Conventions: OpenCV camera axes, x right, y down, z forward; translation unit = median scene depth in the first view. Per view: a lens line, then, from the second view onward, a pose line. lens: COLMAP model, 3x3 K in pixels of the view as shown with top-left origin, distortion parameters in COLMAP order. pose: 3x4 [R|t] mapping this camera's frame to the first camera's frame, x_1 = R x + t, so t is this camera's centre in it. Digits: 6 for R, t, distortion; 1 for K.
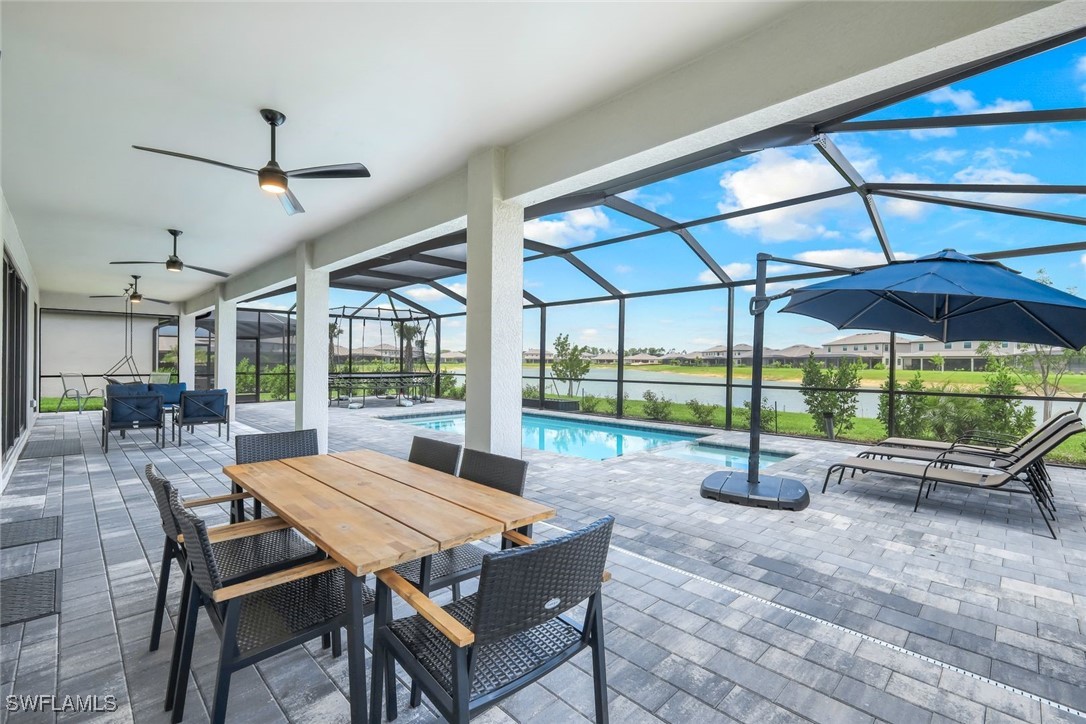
lens RADIAL K [[472.5, 0, 546.5], [0, 472.5, 363.8], [0, 0, 1]] dist [-0.012165, -0.000095]
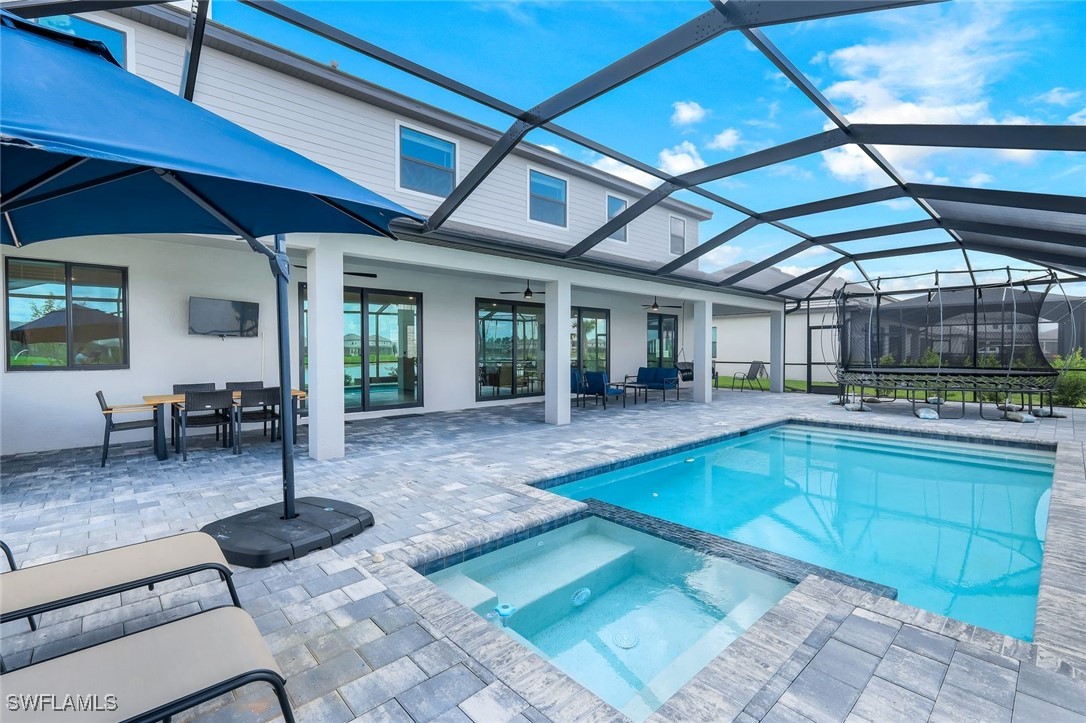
lens RADIAL K [[479.6, 0, 543.6], [0, 479.6, 360.5], [0, 0, 1]] dist [0.004601, 0.000014]
pose [[-0.042811, 0.014370, -0.998980, 0.358307], [-0.002945, 0.999890, 0.014510, 0.000766], [0.999079, 0.003563, -0.042764, 0.443209]]
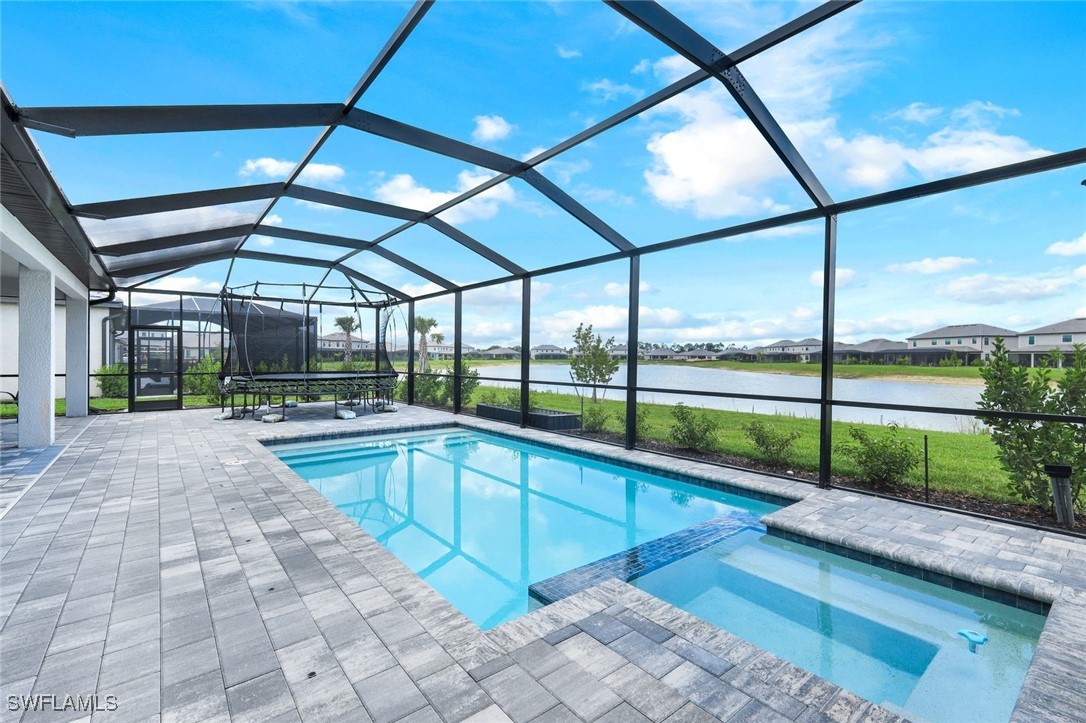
lens RADIAL K [[479.6, 0, 543.6], [0, 479.6, 360.5], [0, 0, 1]] dist [0.004601, 0.000014]
pose [[0.993568, -0.000507, -0.113240, 0.082759], [0.000645, 0.999999, 0.001179, -0.000917], [0.113239, -0.001245, 0.993567, 0.264602]]
